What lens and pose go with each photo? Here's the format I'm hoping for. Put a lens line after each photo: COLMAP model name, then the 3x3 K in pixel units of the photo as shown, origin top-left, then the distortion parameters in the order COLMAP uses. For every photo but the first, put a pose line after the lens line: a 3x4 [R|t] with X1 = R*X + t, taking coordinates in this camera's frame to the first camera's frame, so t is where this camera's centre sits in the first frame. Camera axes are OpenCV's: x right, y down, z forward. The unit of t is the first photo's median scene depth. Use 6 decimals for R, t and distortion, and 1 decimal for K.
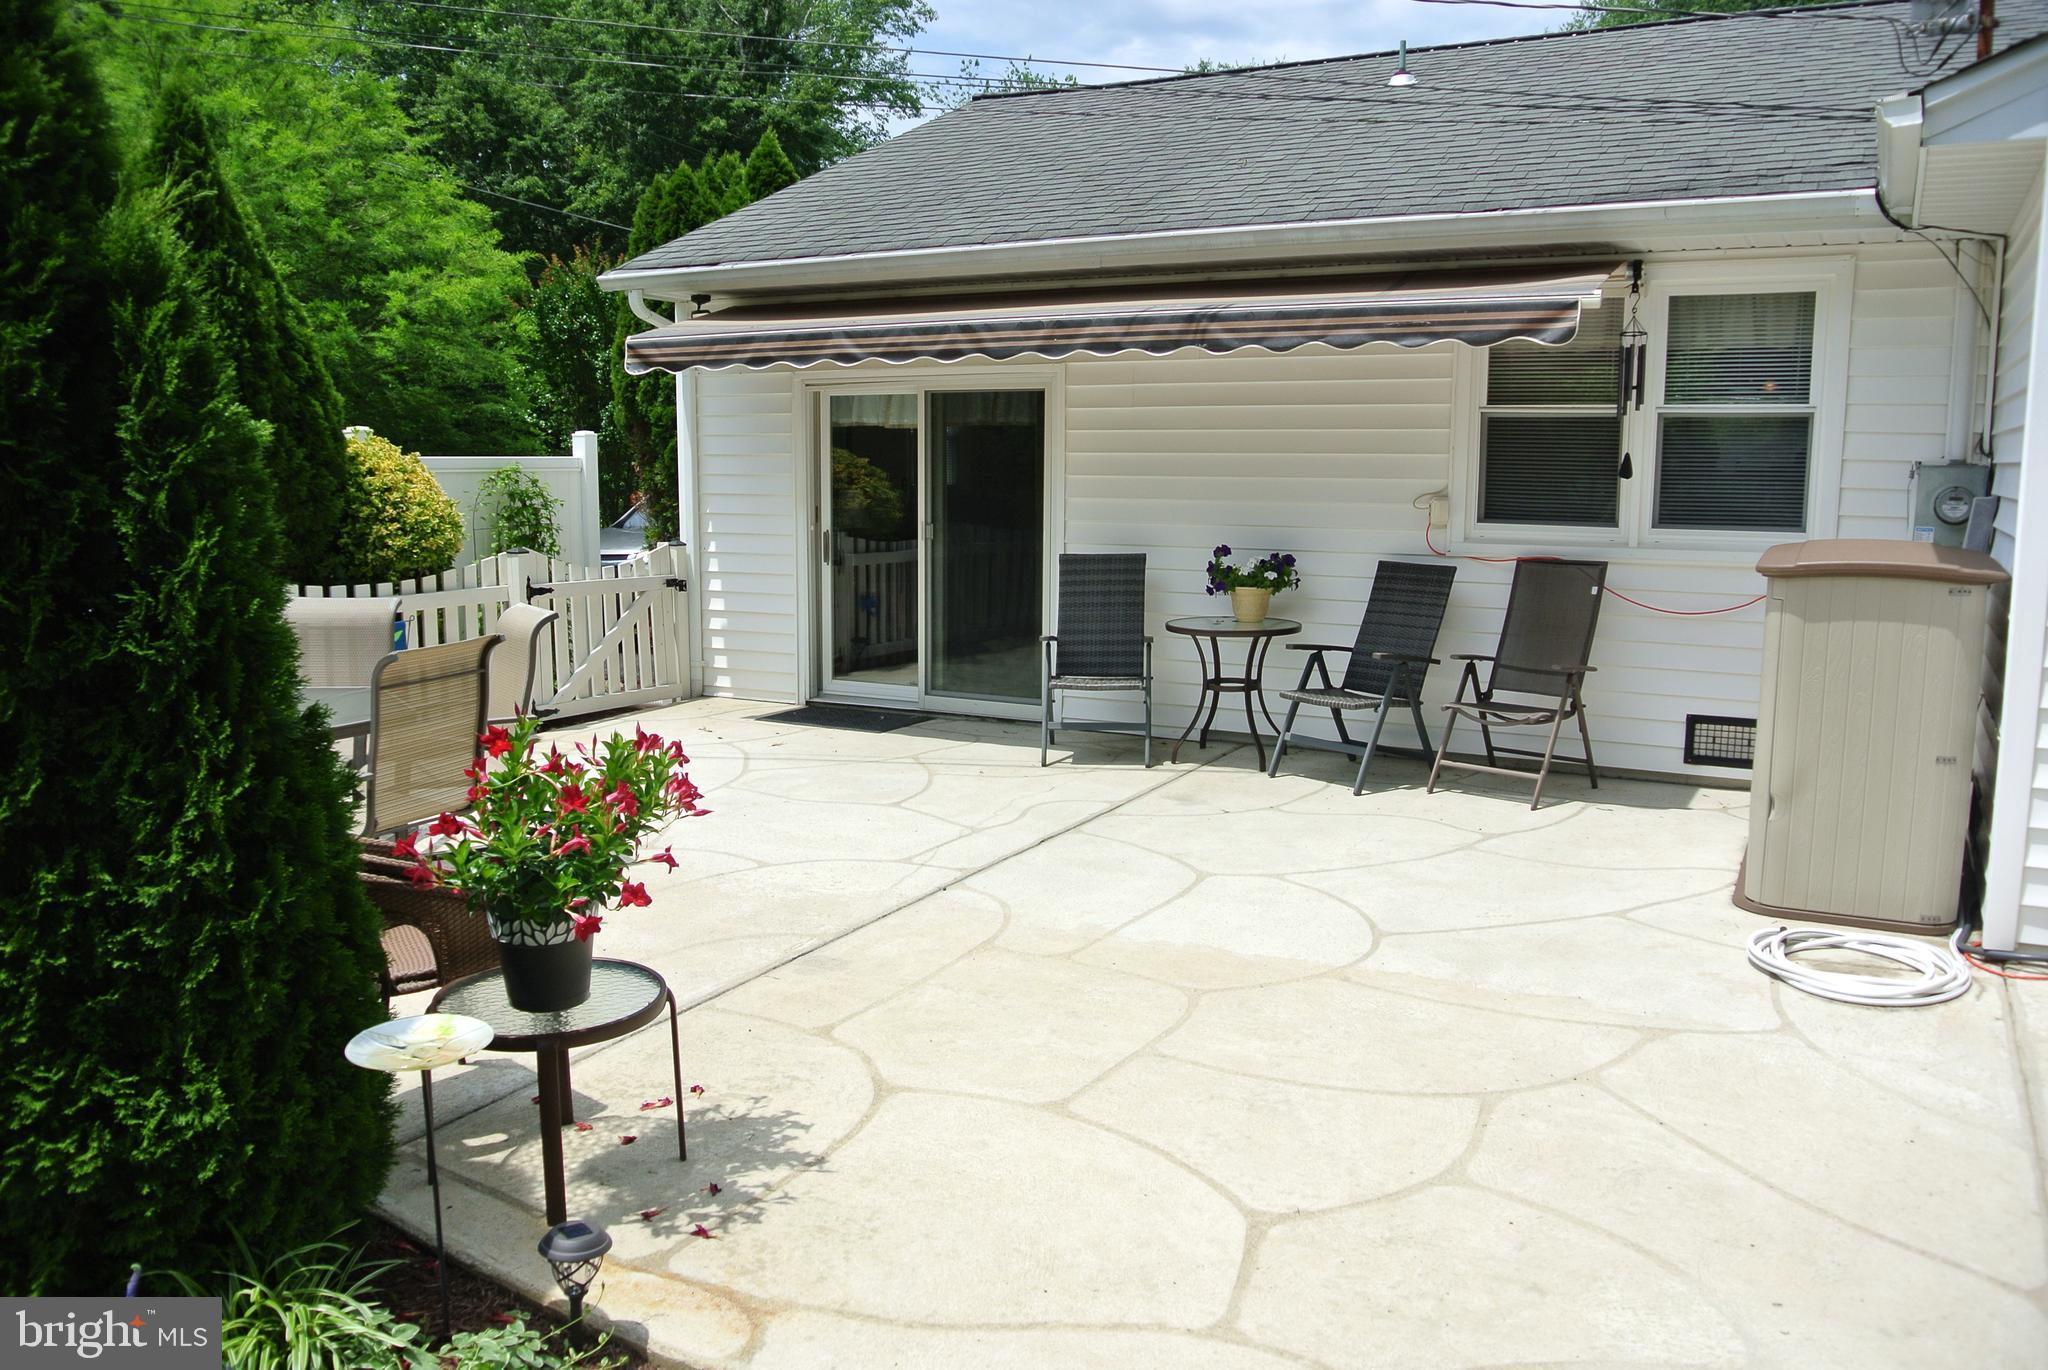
lens RADIAL K [[1585.4, 0, 1013.5], [0, 1585.4, 691.8], [0, 0, 1]] dist [-0.087922, 0.037756]
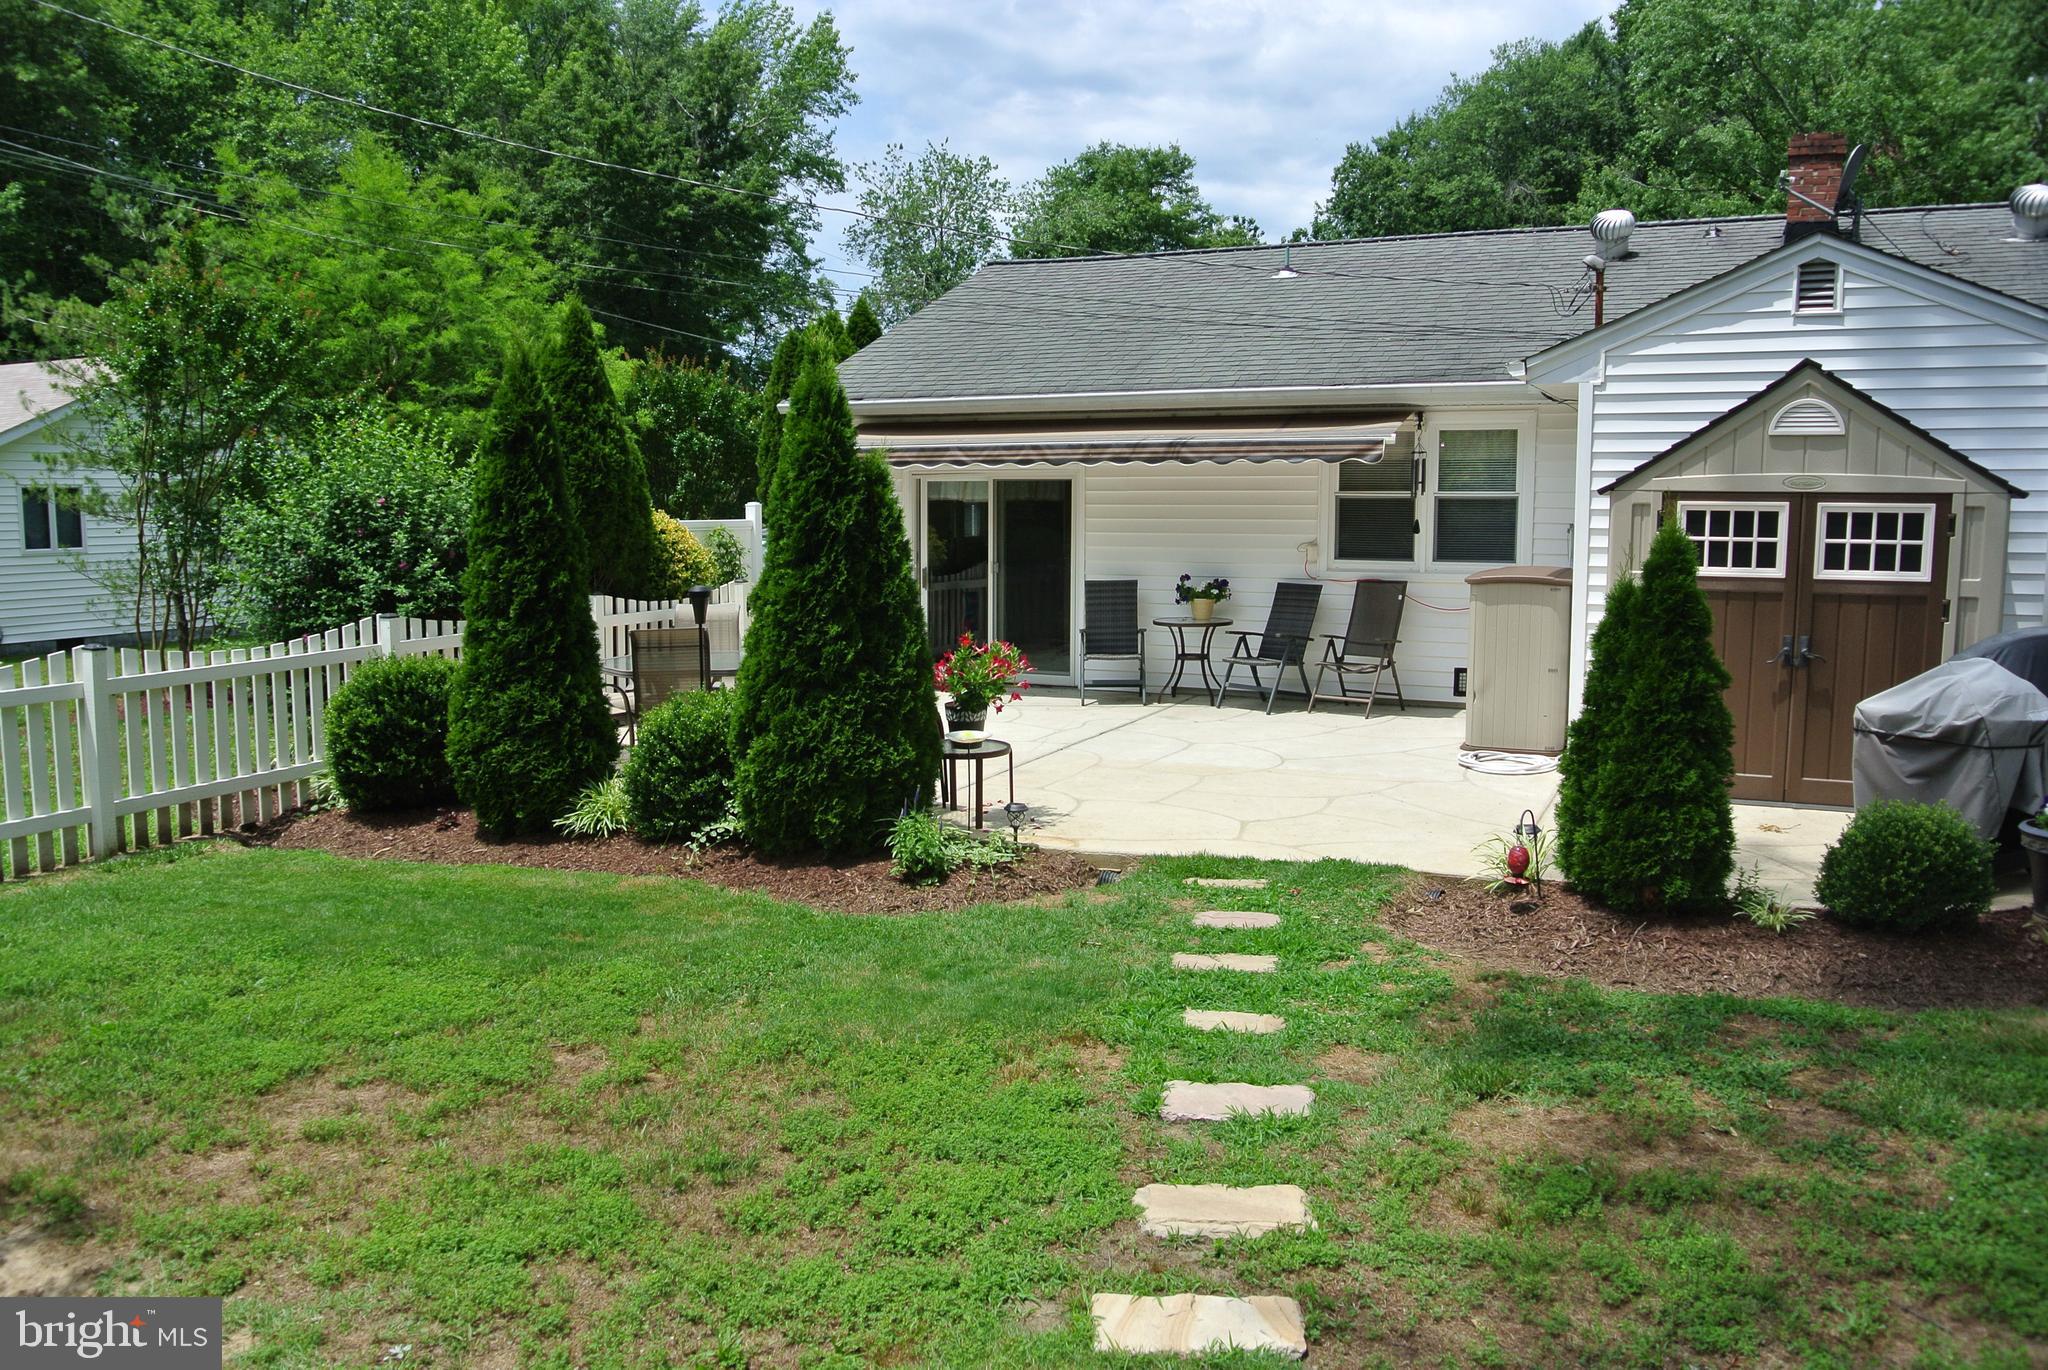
lens RADIAL K [[1585.4, 0, 1011.6], [0, 1585.4, 691.2], [0, 0, 1]] dist [-0.087922, 0.037756]
pose [[0.997719, -0.011106, 0.066583, -0.170718], [0.012885, 0.999570, -0.026348, 0.075889], [-0.066262, 0.027146, 0.997433, -0.683272]]
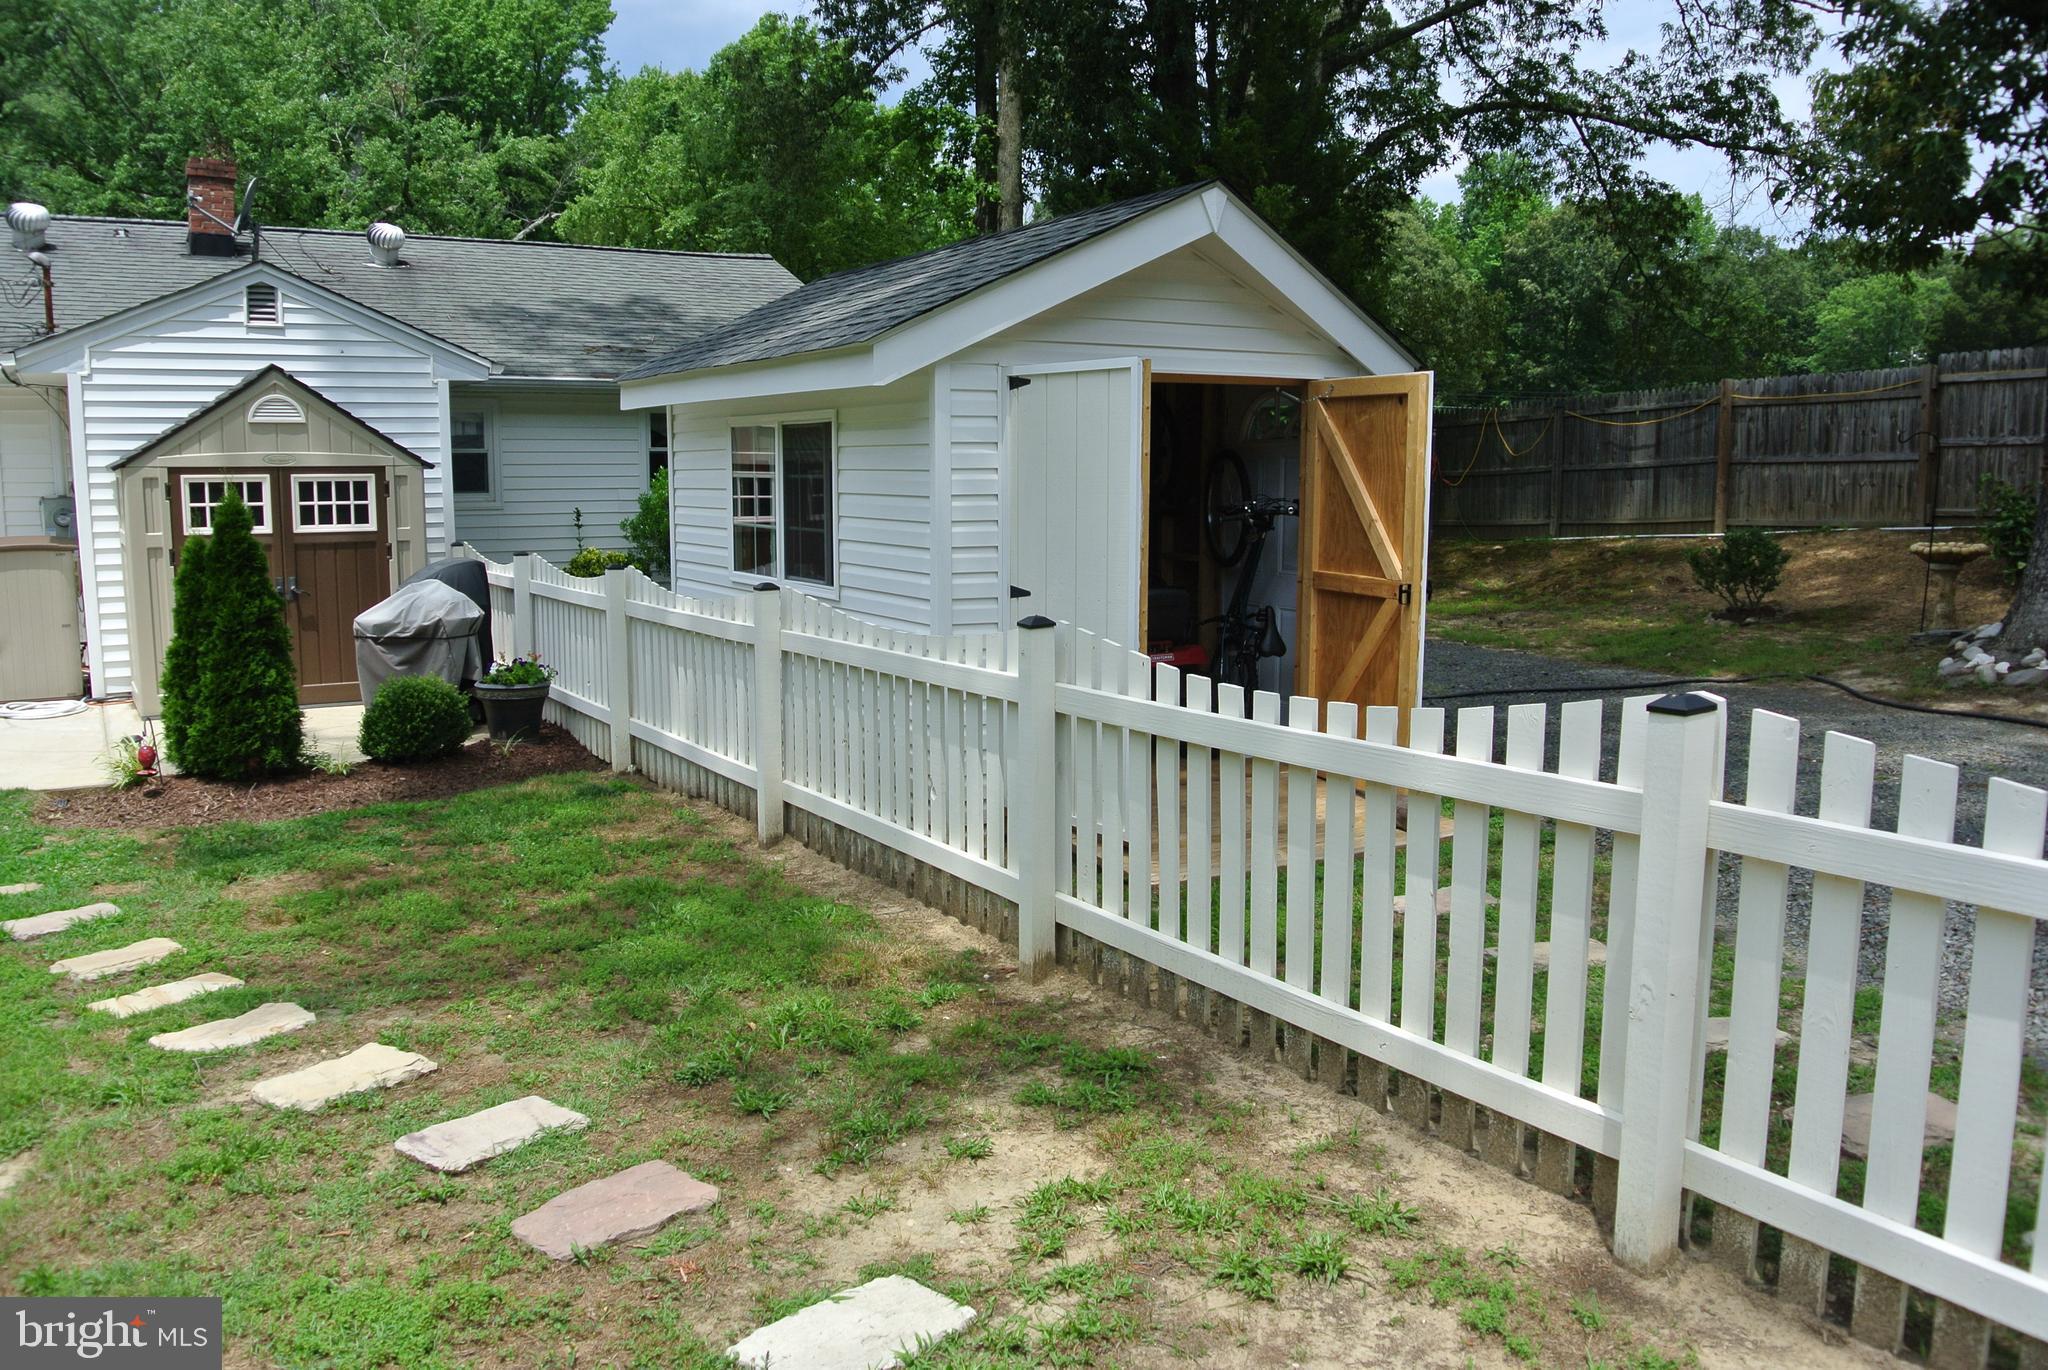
lens RADIAL K [[1585.4, 0, 1007.3], [0, 1585.4, 690.6], [0, 0, 1]] dist [-0.087922, 0.037756]
pose [[0.494233, -0.123819, 0.860467, -0.468990], [0.127757, 0.989403, 0.068992, 0.104989], [-0.859891, 0.075833, 0.504814, -0.918306]]
